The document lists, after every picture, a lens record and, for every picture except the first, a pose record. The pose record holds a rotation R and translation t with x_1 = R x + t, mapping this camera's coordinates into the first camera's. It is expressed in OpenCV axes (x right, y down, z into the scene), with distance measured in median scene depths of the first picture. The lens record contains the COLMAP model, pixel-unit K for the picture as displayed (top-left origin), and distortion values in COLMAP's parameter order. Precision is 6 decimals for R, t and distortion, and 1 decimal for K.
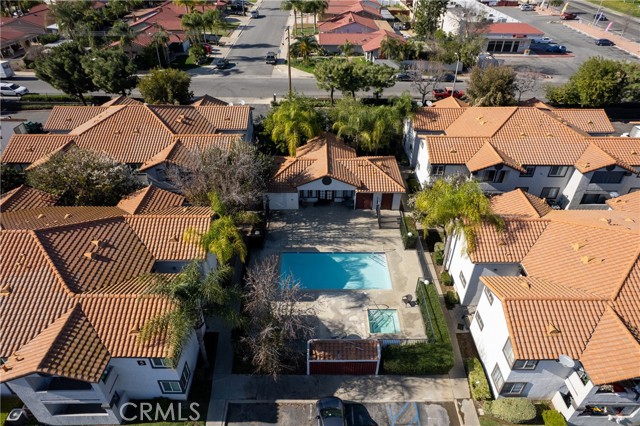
lens RADIAL K [[410.8, 0, 320.0], [0, 410.8, 213.0], [0, 0, 1]] dist [-0.074193, 0.070124]
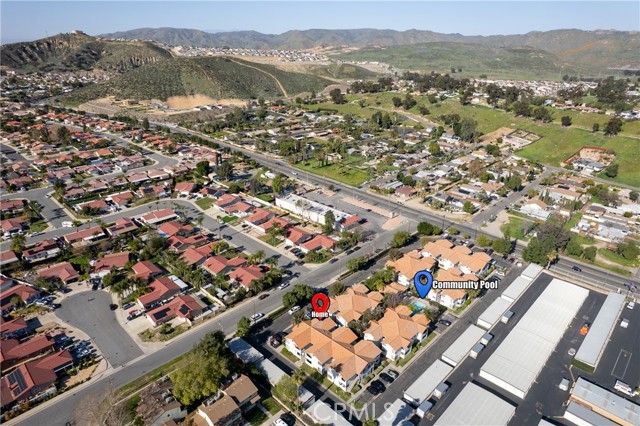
lens RADIAL K [[410.8, 0, 320.0], [0, 410.8, 213.0], [0, 0, 1]] dist [-0.074193, 0.070124]
pose [[0.700542, -0.278005, 0.657233, -3.126675], [0.411147, 0.910009, -0.053313, -0.938789], [-0.583266, 0.307568, 0.751800, -2.012113]]
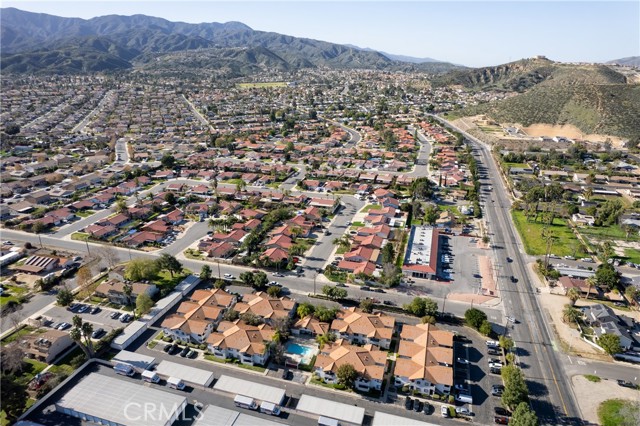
lens RADIAL K [[410.8, 0, 320.0], [0, 410.8, 213.0], [0, 0, 1]] dist [-0.074193, 0.070124]
pose [[0.956041, 0.096694, -0.276833, 1.132743], [-0.166812, 0.955766, -0.242250, -0.207880], [0.241164, 0.277780, 0.929881, -2.967189]]
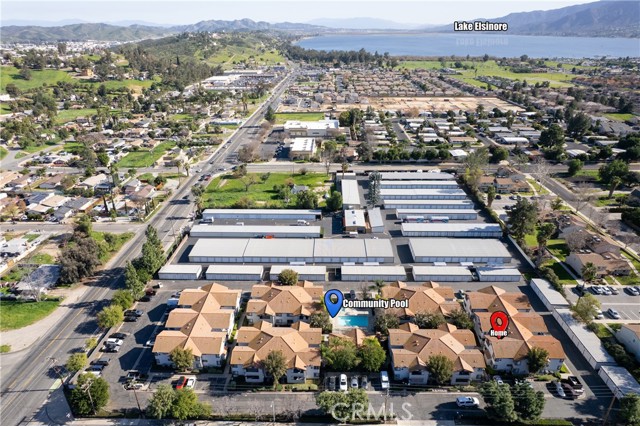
lens RADIAL K [[410.8, 0, 320.0], [0, 410.8, 213.0], [0, 0, 1]] dist [-0.074193, 0.070124]
pose [[-0.999389, -0.015852, 0.031141, 0.200737], [0.019132, 0.497499, 0.867253, -3.008996], [-0.029240, 0.867320, -0.496892, 1.693262]]
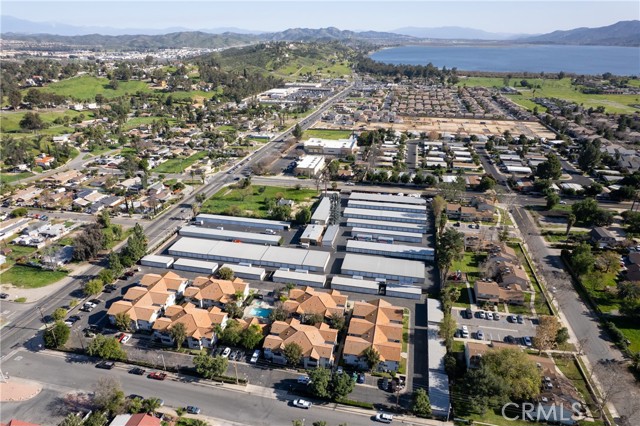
lens RADIAL K [[410.8, 0, 320.0], [0, 410.8, 213.0], [0, 0, 1]] dist [-0.074193, 0.070124]
pose [[-0.973858, -0.097364, 0.205234, -1.243394], [0.126579, 0.517623, 0.846194, -3.679792], [-0.188622, 0.850051, -0.491767, 1.873853]]
